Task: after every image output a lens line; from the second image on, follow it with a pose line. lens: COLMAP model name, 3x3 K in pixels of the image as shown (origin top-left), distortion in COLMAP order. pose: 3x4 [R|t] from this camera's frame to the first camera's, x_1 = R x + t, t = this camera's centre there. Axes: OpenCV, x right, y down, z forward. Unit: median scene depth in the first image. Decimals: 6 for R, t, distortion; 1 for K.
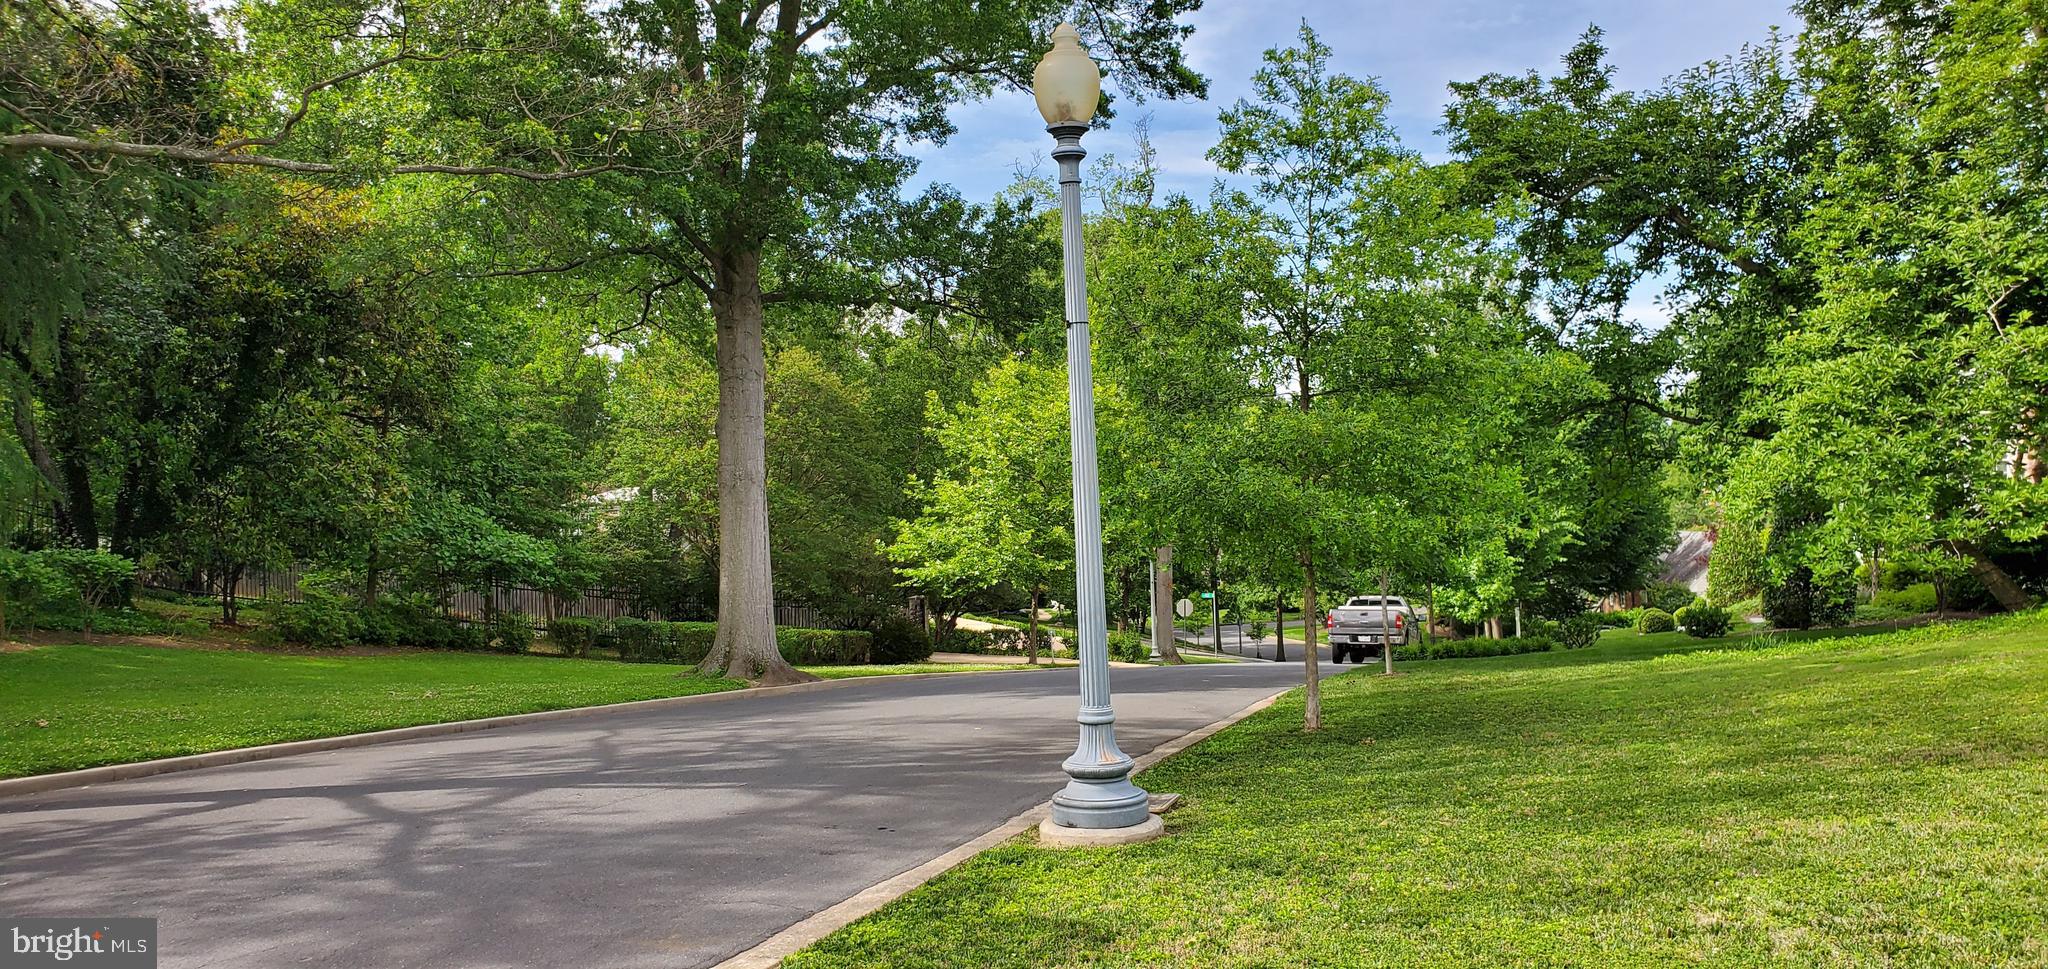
lens RADIAL K [[1579.7, 0, 1024.4], [0, 1579.7, 483.8], [0, 0, 1]] dist [0.034935, -0.053356]
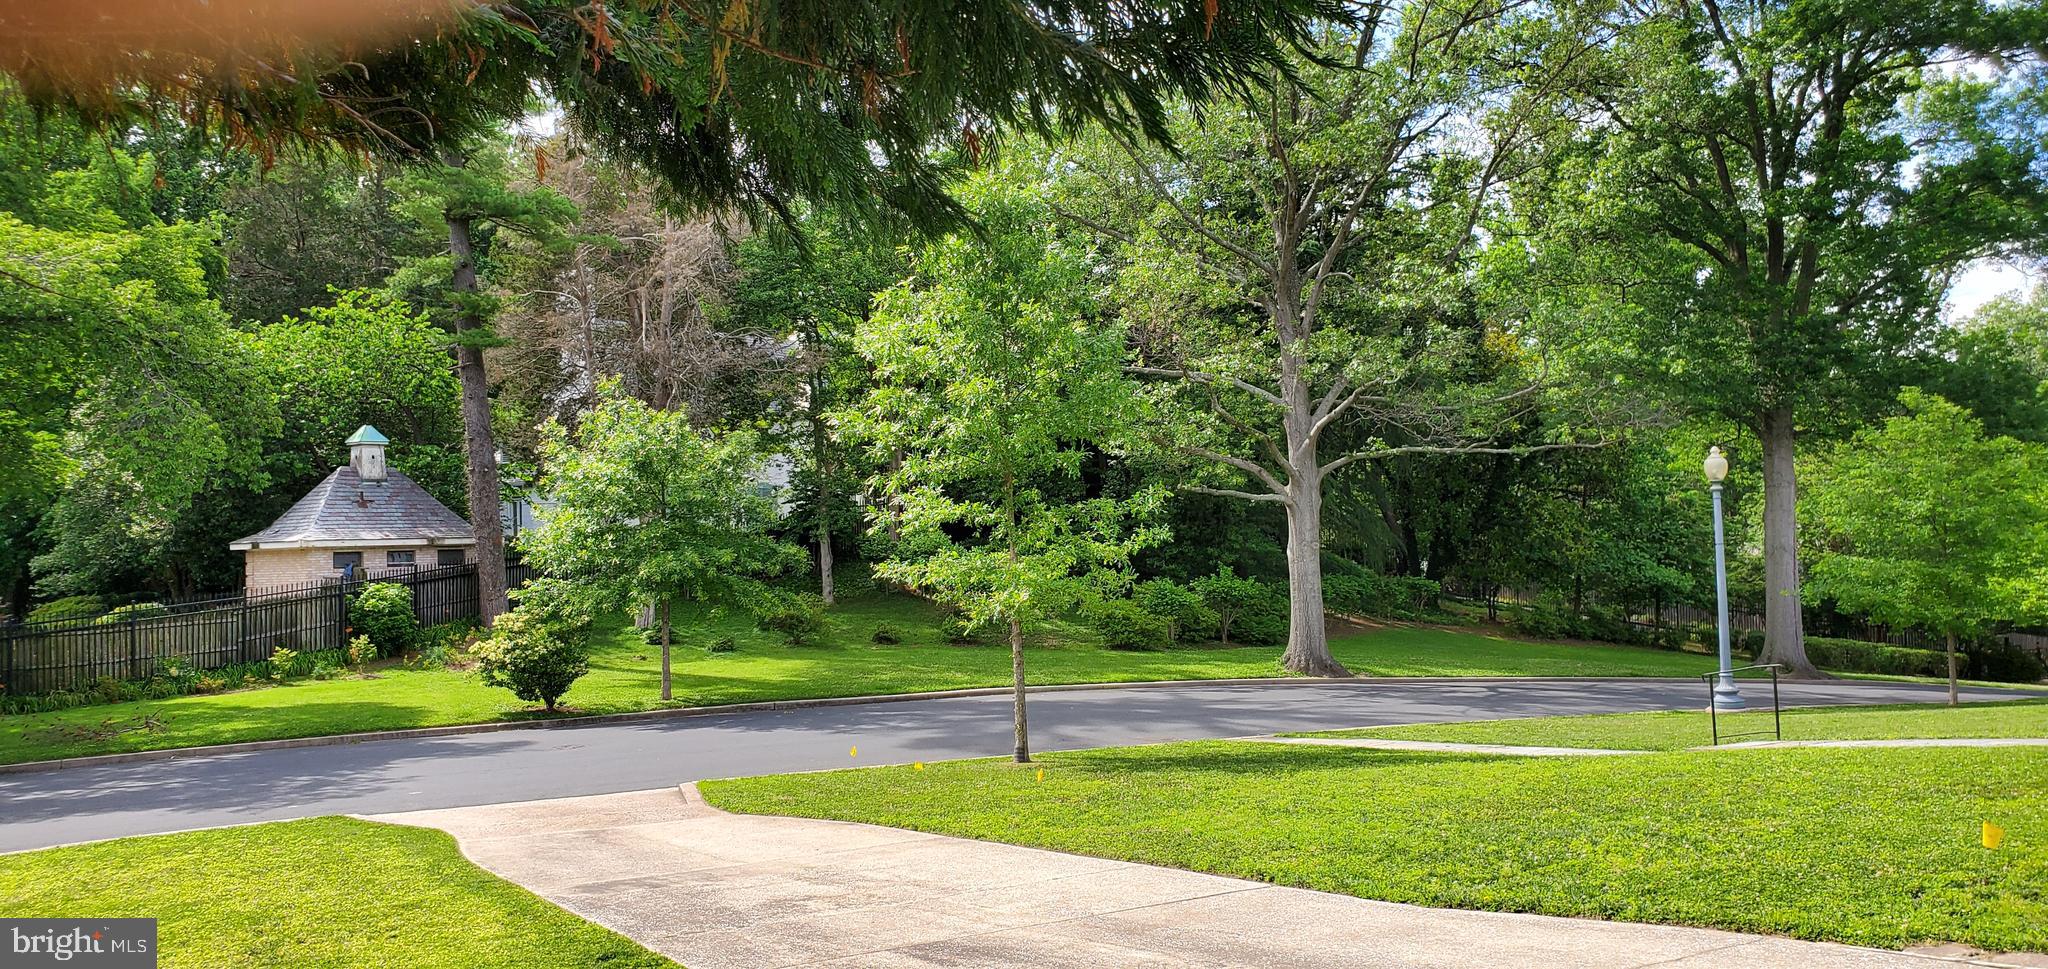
lens RADIAL K [[1579.7, 0, 1023.1], [0, 1579.7, 484.7], [0, 0, 1]] dist [0.034935, -0.053356]
pose [[0.719591, -0.007813, -0.694354, 0.300956], [0.009409, 0.999955, -0.001501, -0.056444], [0.694334, -0.005453, 0.719632, -0.536587]]
